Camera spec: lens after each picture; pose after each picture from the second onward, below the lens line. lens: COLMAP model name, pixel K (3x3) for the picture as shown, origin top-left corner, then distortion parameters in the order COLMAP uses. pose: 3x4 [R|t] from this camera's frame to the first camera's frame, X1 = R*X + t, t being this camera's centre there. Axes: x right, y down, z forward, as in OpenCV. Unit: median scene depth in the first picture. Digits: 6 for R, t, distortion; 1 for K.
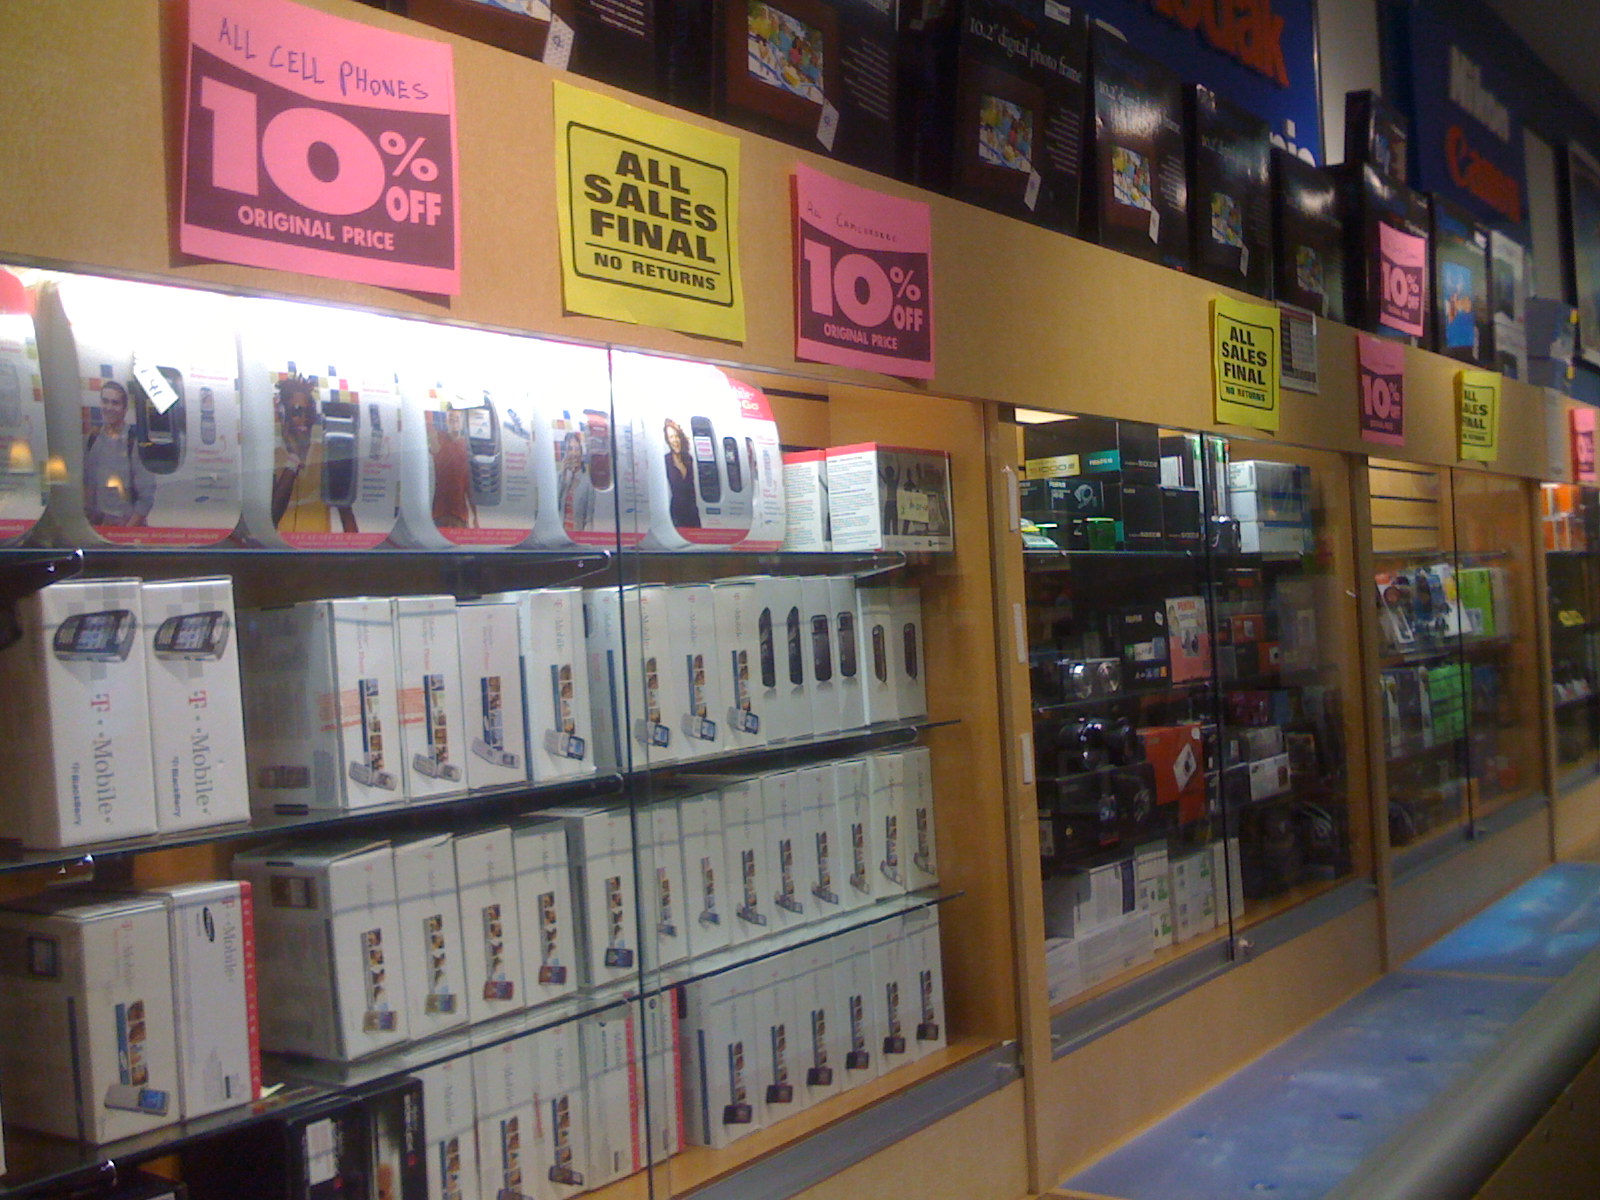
lens RADIAL K [[1772.7, 0, 800.0], [0, 1772.7, 600.0], [0, 0, 1]] dist [0.155887, -0.550337]
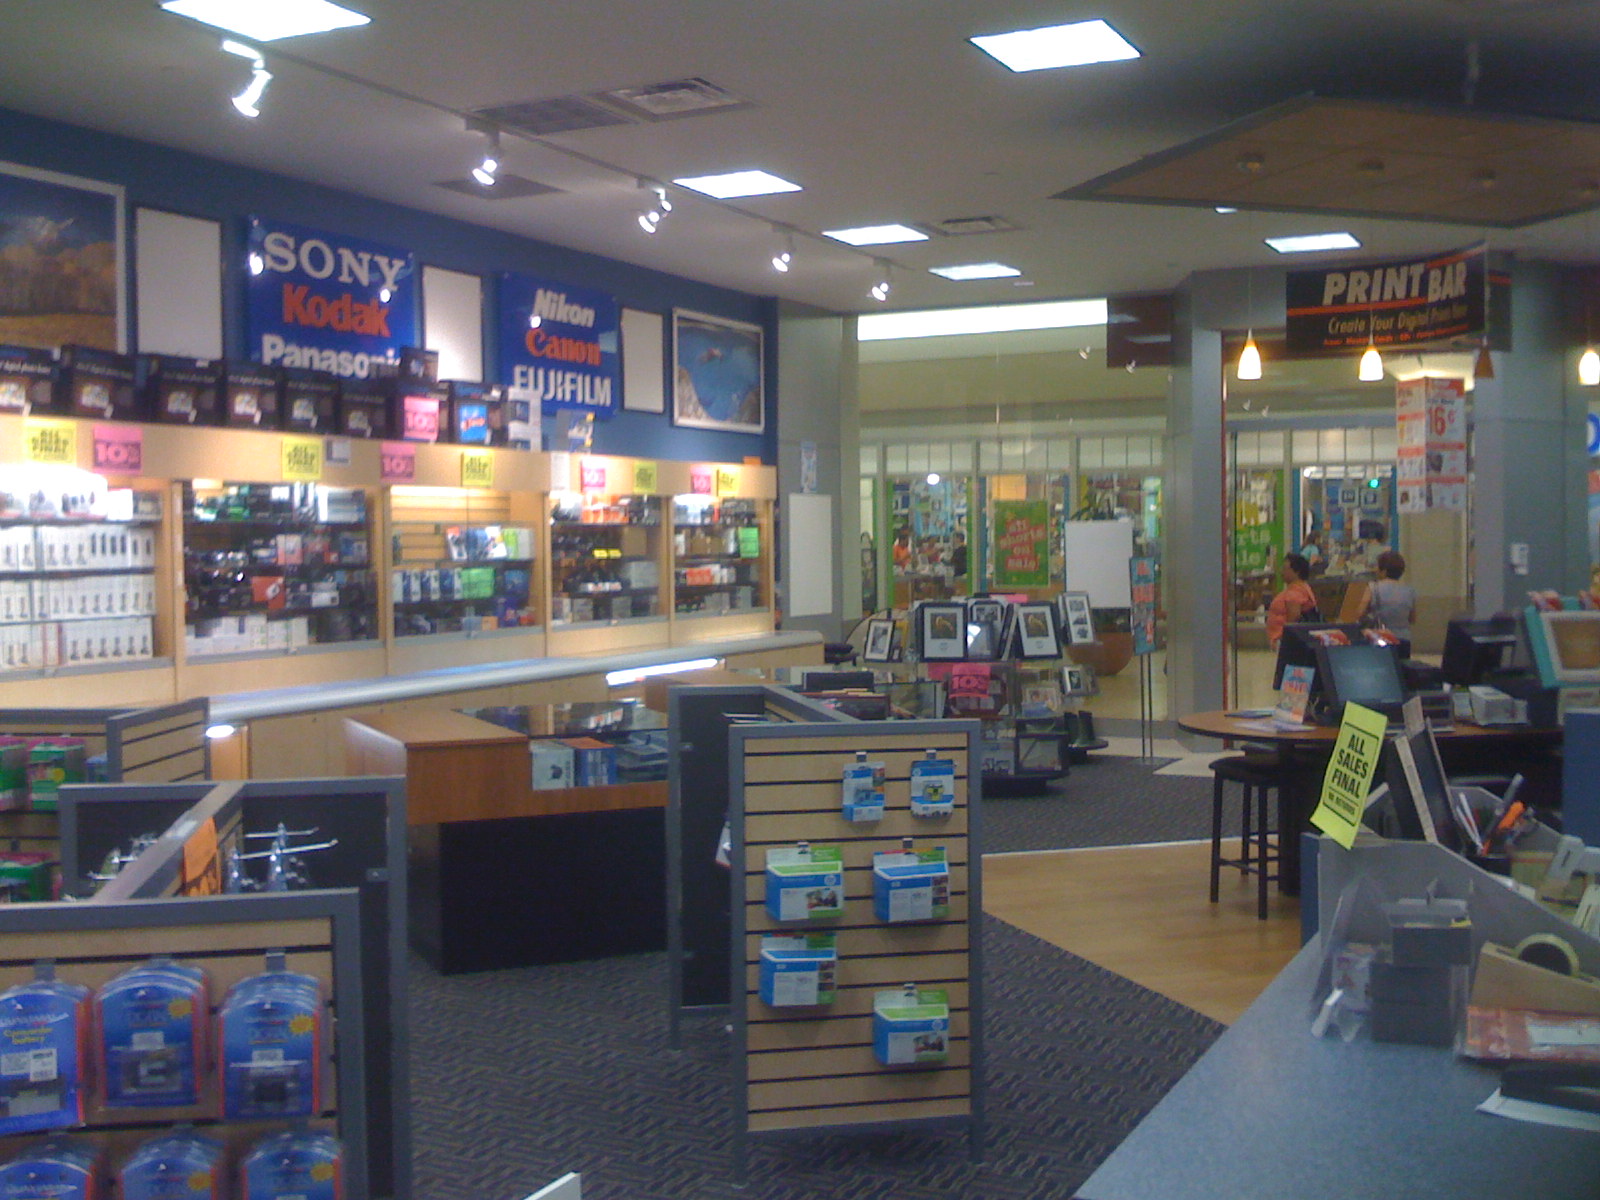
lens RADIAL K [[1772.7, 0, 800.0], [0, 1772.7, 600.0], [0, 0, 1]] dist [0.155887, -0.550337]
pose [[0.988064, 0.035117, 0.149987, 0.842452], [-0.040714, 0.998578, 0.034415, -0.043725], [-0.148565, -0.040110, 0.988089, -2.810822]]
